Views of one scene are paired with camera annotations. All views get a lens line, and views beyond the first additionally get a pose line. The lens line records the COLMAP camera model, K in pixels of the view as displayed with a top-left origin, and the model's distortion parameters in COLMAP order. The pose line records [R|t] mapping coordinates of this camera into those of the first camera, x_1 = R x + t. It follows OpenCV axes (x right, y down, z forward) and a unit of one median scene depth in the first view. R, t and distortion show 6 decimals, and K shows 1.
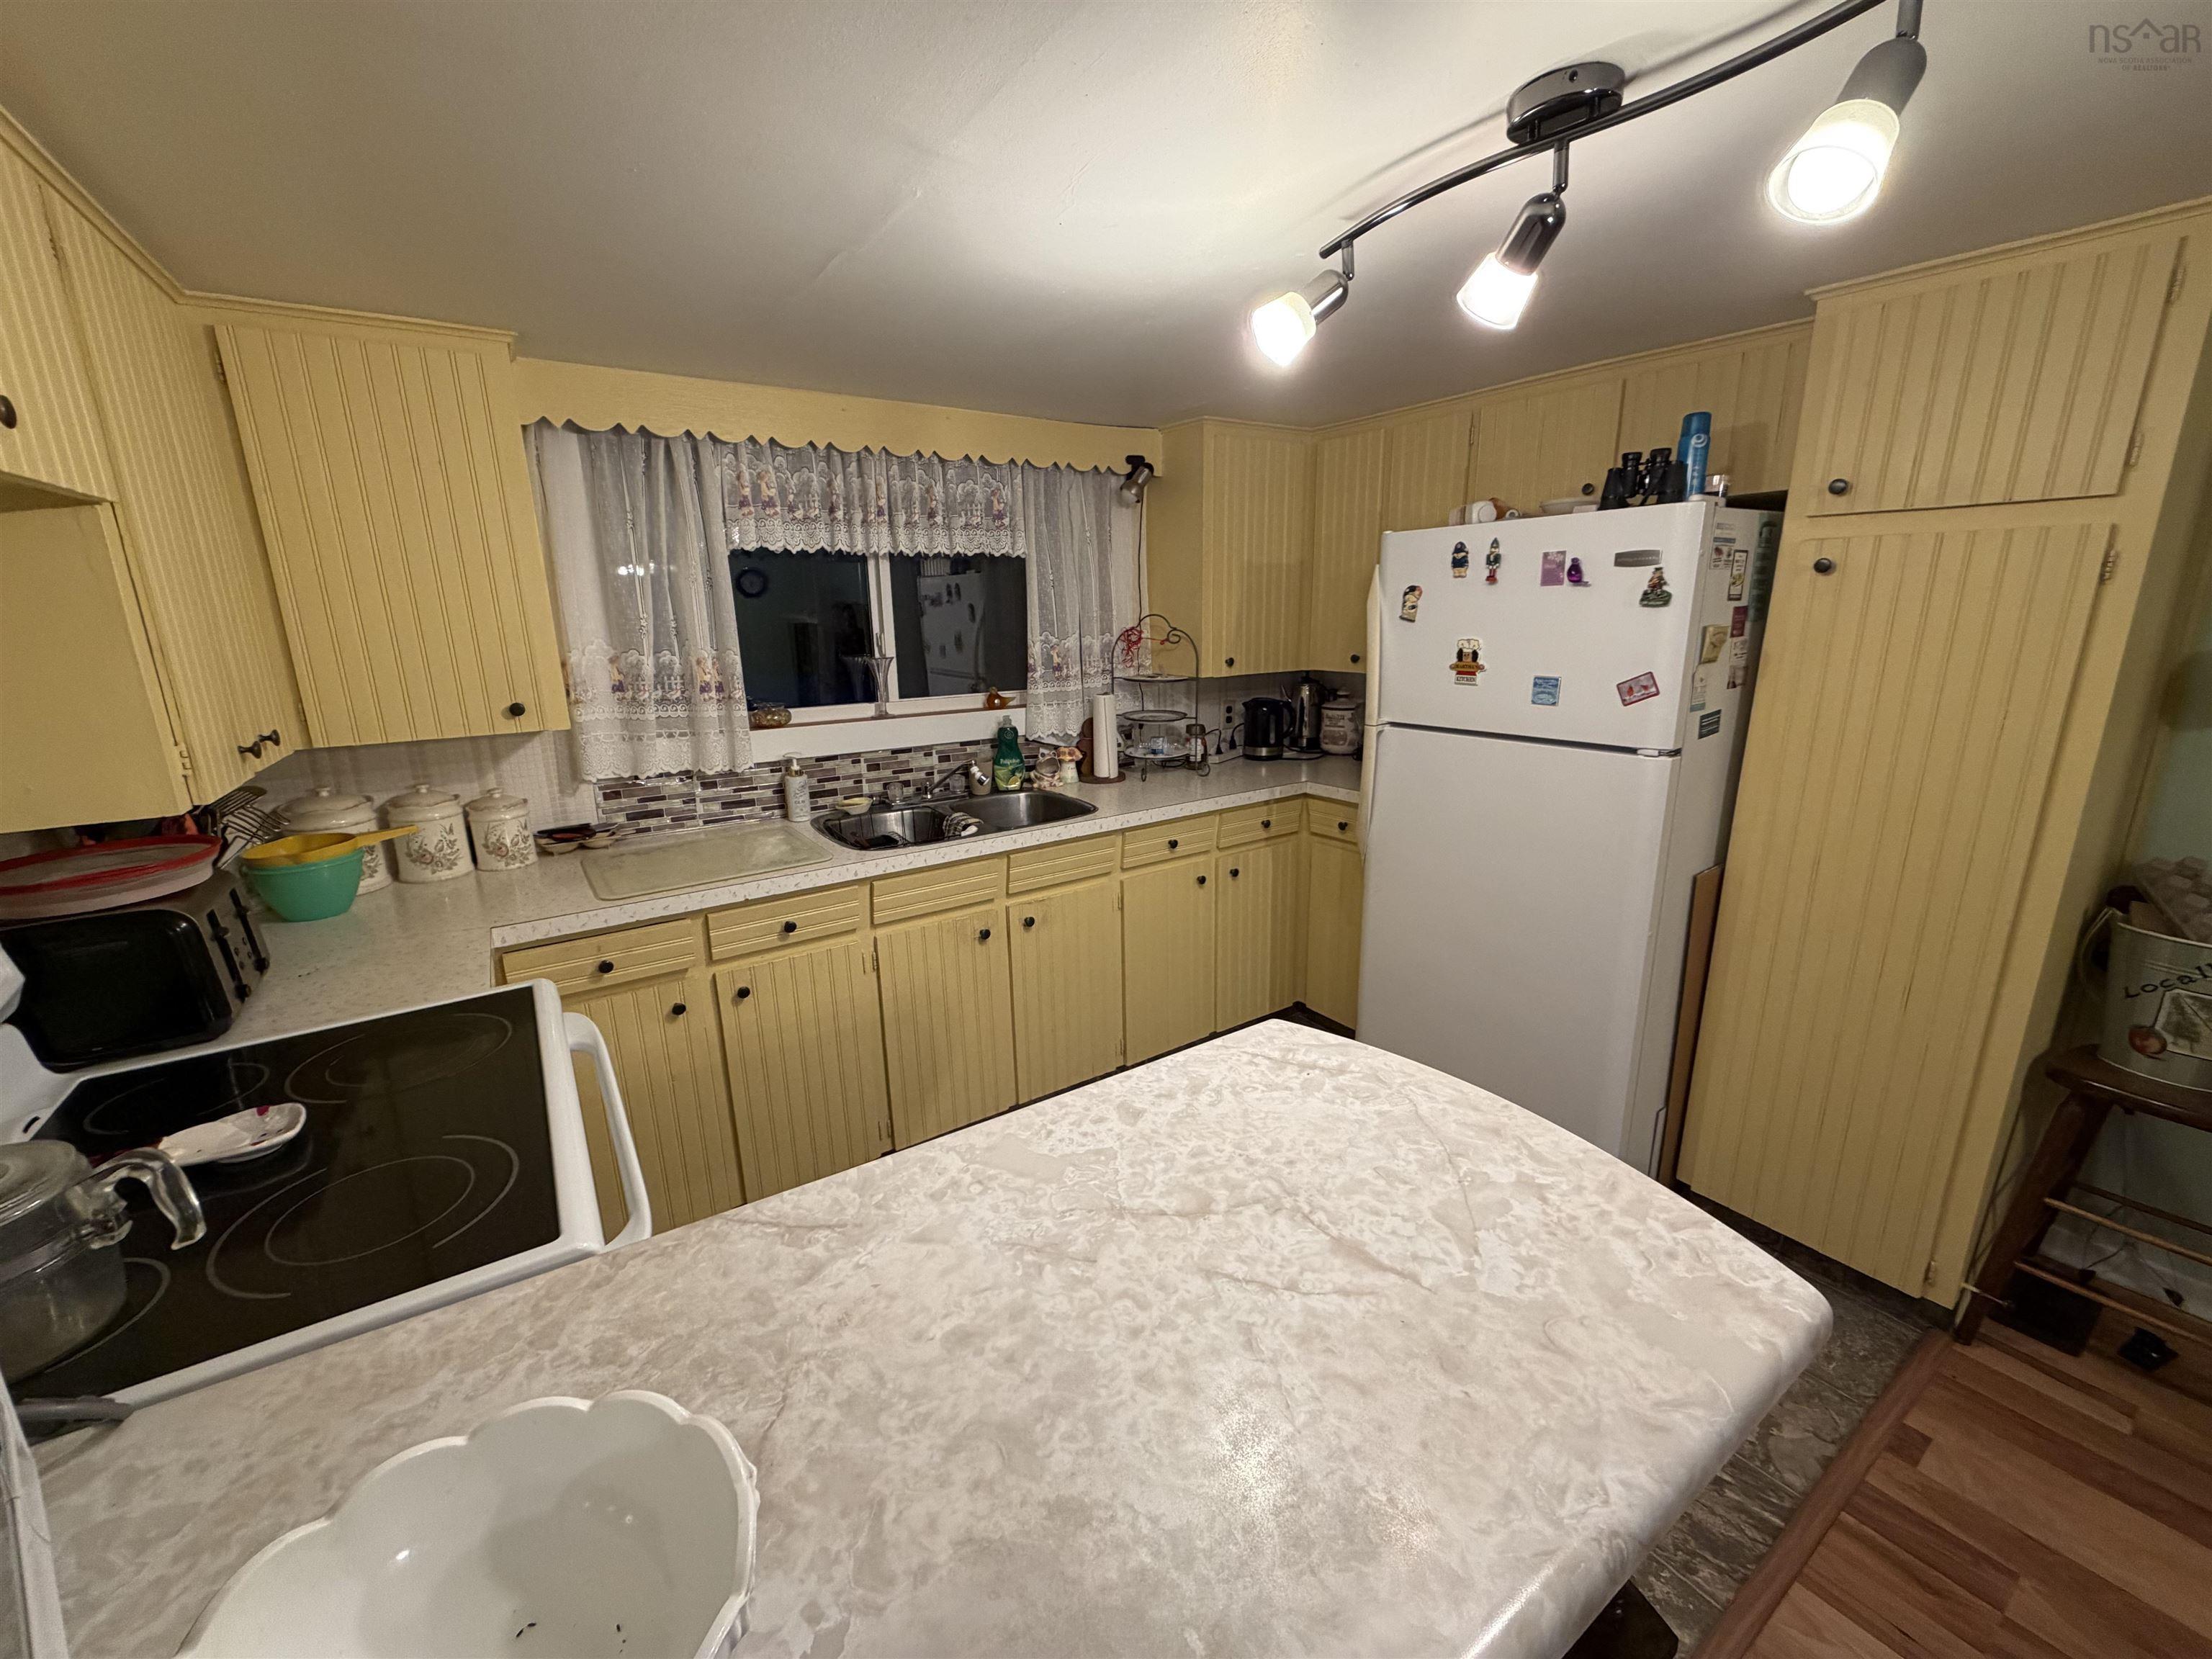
lens RADIAL K [[883.8, 0, 1108.2], [0, 883.8, 829.0], [0, 0, 1]] dist [0.000920, 0.000215]
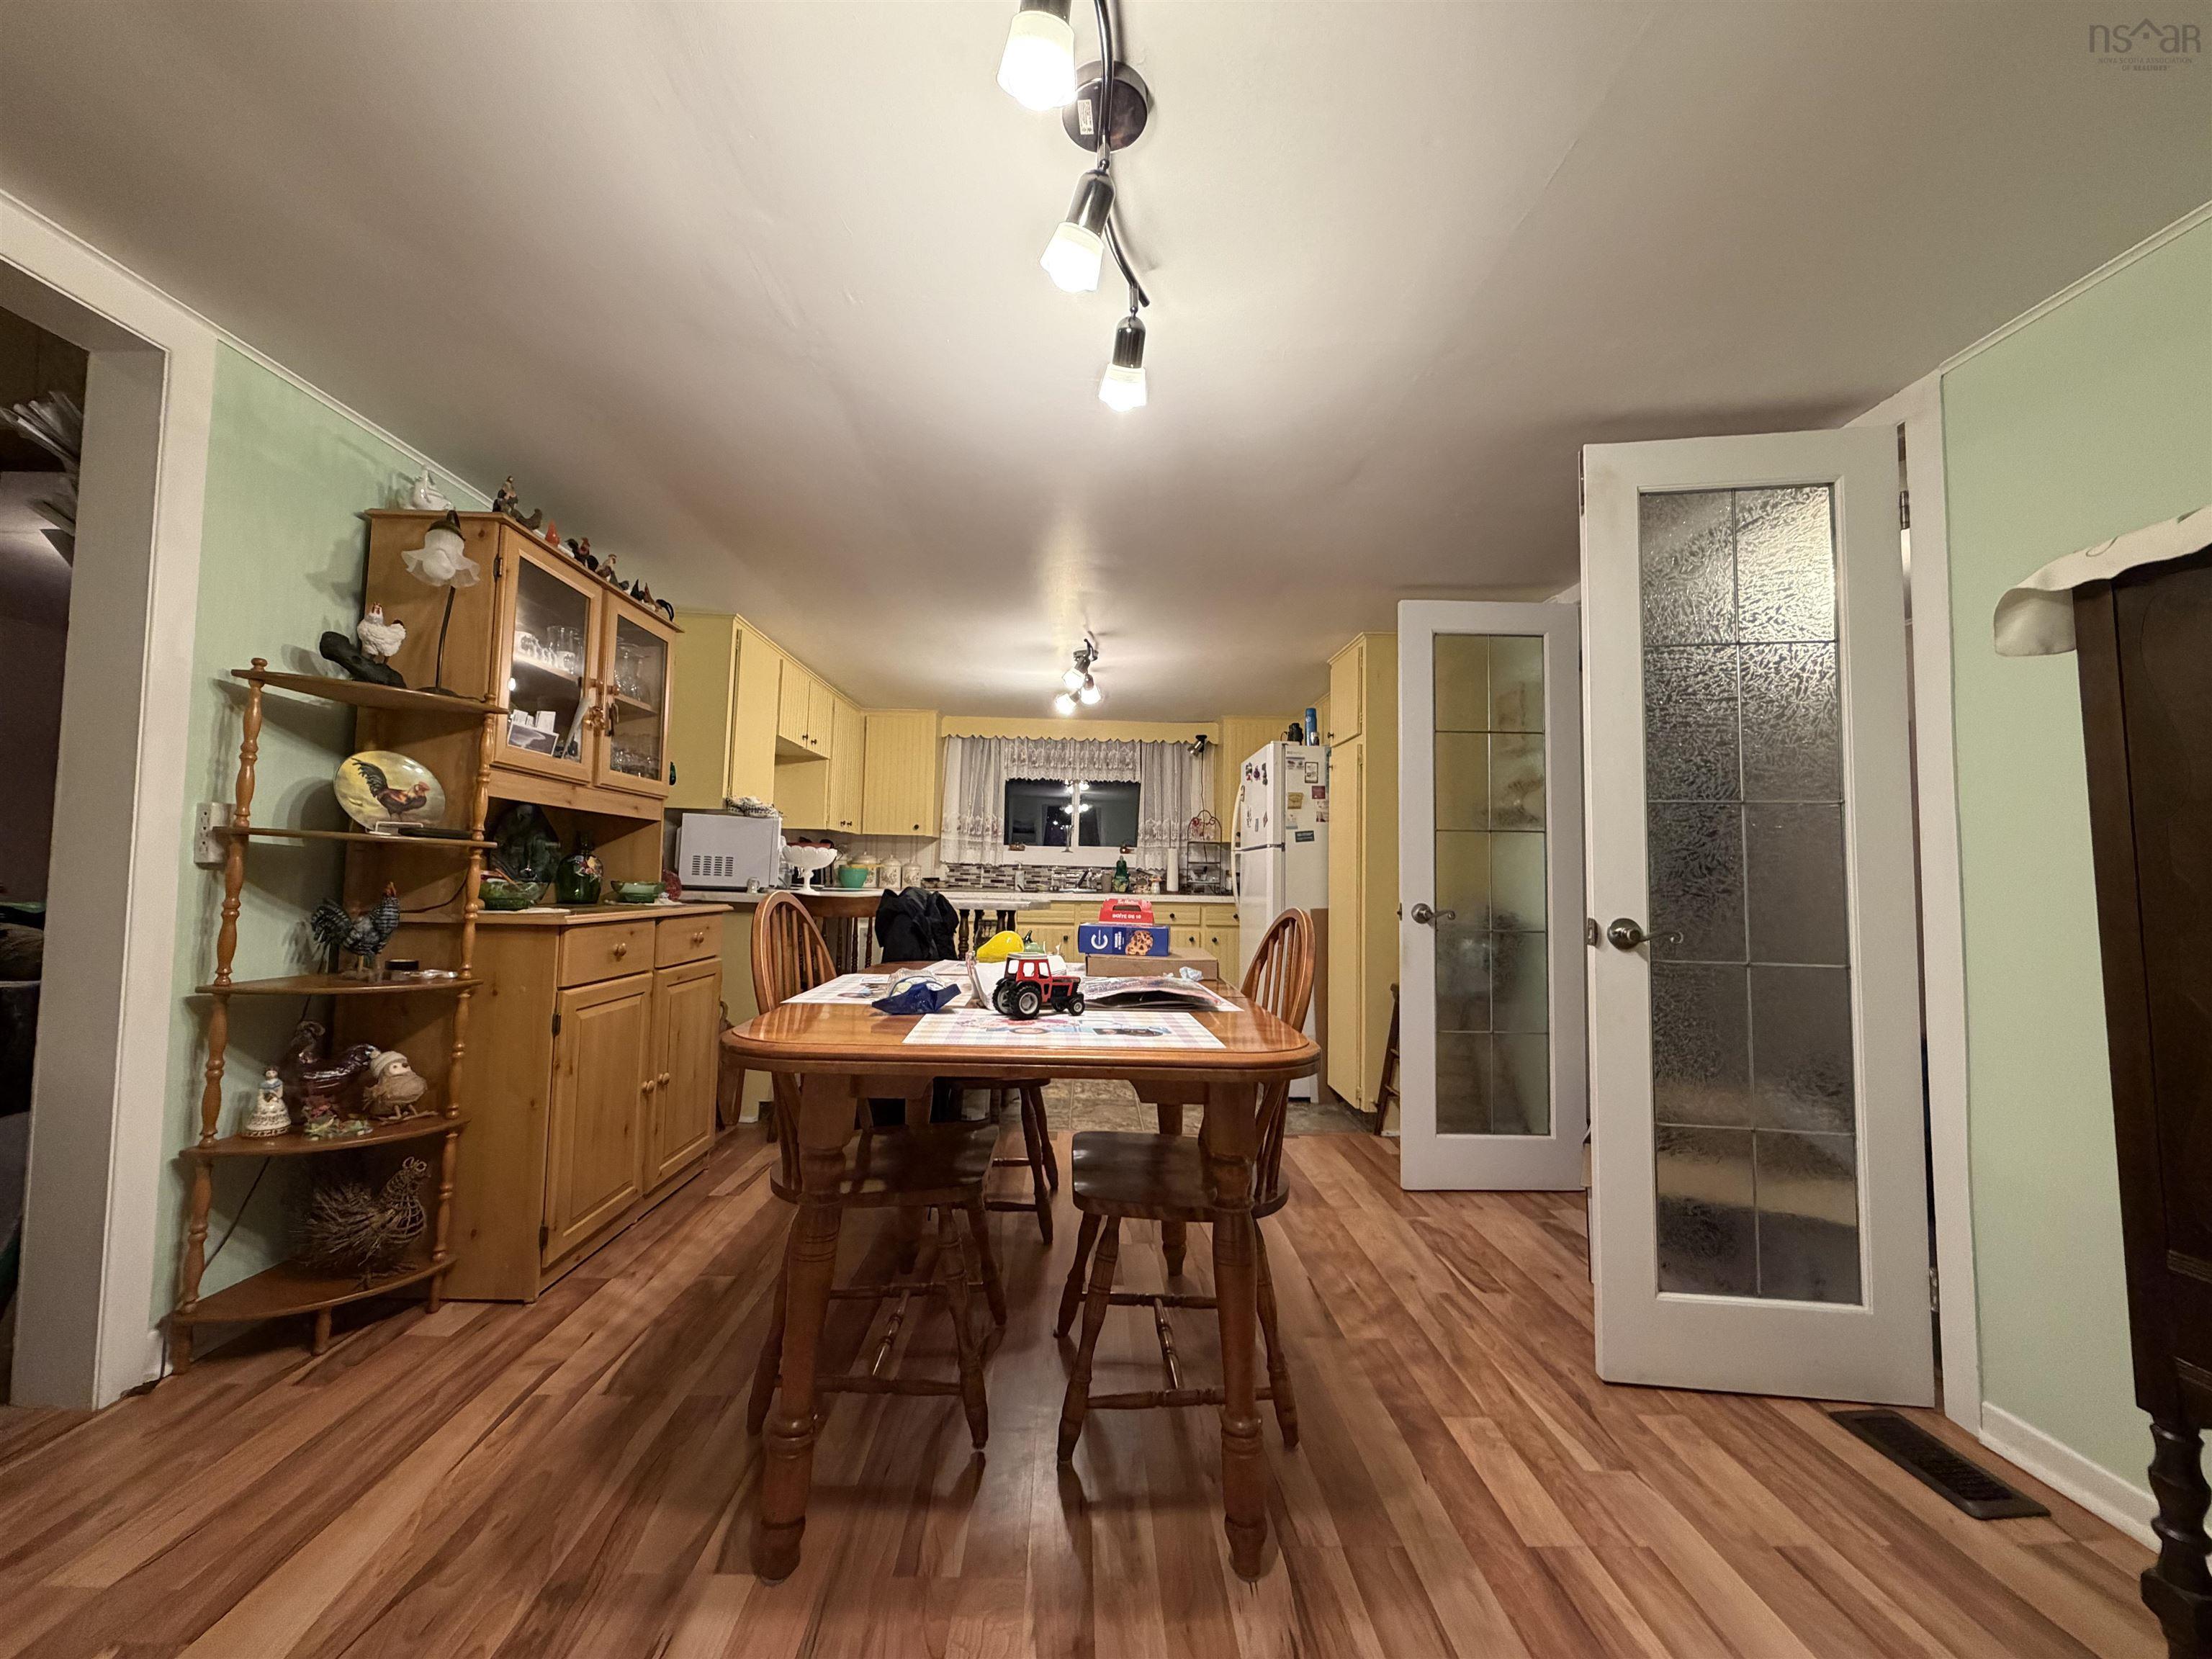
lens RADIAL K [[883.8, 0, 1099.7], [0, 883.8, 819.2], [0, 0, 1]] dist [0.000920, 0.000215]
pose [[0.839298, 0.001051, -0.543671, 1.046345], [-0.167607, 0.951792, -0.256905, 0.358634], [0.517192, 0.306742, 0.799013, -0.762522]]
